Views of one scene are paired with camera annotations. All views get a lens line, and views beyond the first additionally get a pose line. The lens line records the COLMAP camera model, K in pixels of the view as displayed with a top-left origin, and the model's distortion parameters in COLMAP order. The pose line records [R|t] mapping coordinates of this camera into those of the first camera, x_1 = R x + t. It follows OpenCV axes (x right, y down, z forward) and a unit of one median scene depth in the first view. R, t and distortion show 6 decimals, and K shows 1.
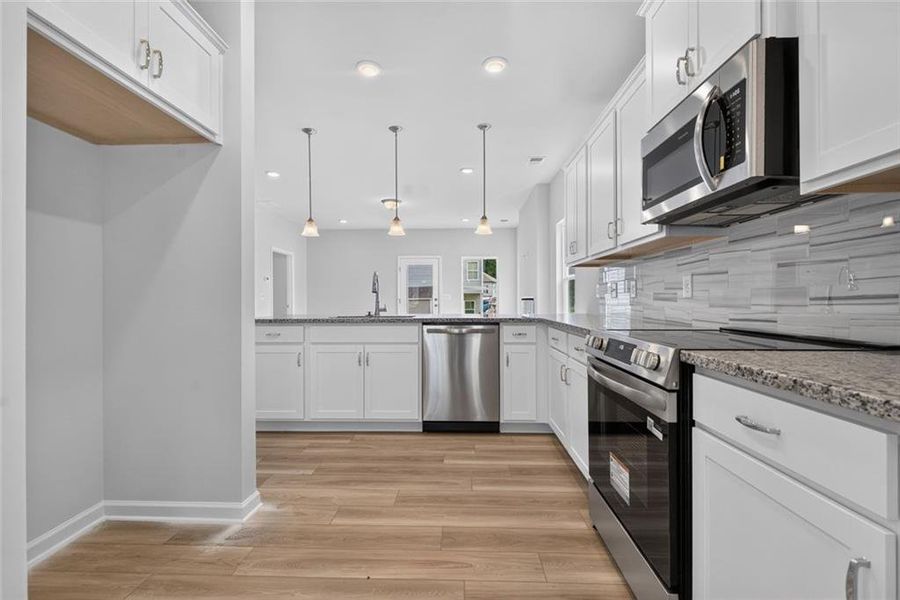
lens RADIAL K [[405.4, 0, 445.3], [0, 405.4, 297.7], [0, 0, 1]] dist [0.004735, -0.000676]
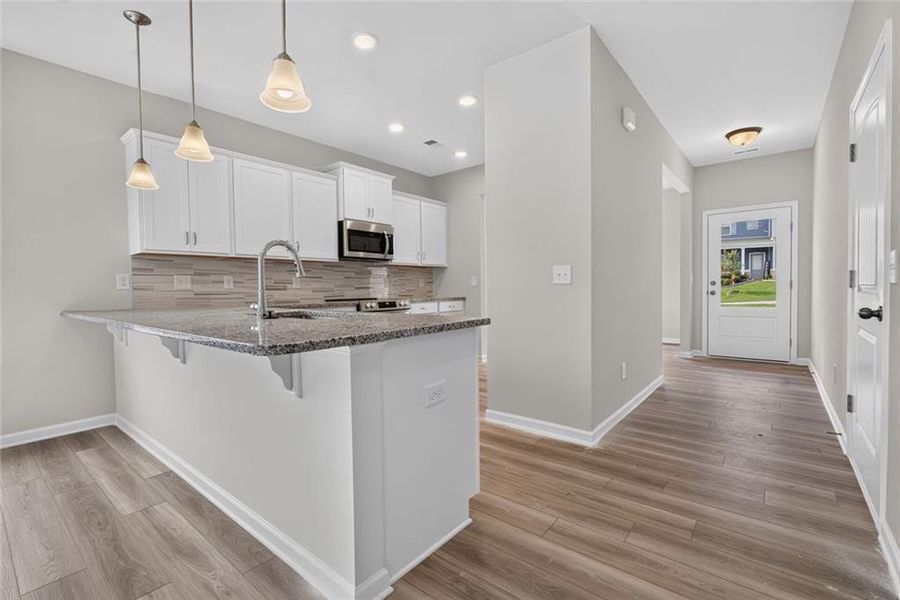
lens RADIAL K [[405.4, 0, 445.3], [0, 405.4, 297.7], [0, 0, 1]] dist [0.004735, -0.000676]
pose [[-0.801181, 0.001881, 0.598419, -1.276434], [0.015973, 0.999706, 0.018242, 0.023580], [-0.598208, 0.024174, -0.800976, 2.360548]]
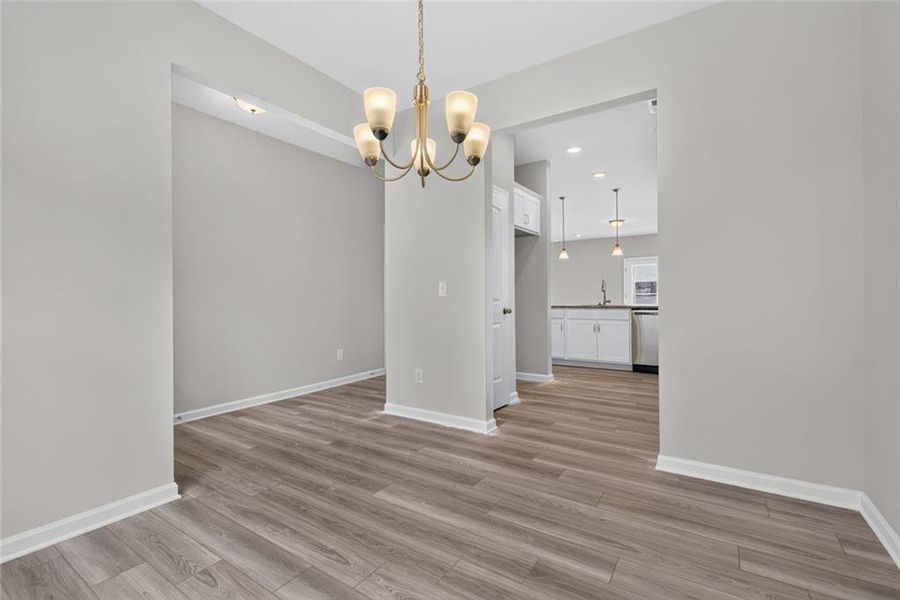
lens RADIAL K [[405.4, 0, 445.3], [0, 405.4, 297.7], [0, 0, 1]] dist [0.004735, -0.000676]
pose [[0.854039, 0.000154, -0.520209, 0.263297], [0.005700, 0.999937, 0.009654, -0.012107], [0.520178, -0.011210, 0.853984, -1.445979]]
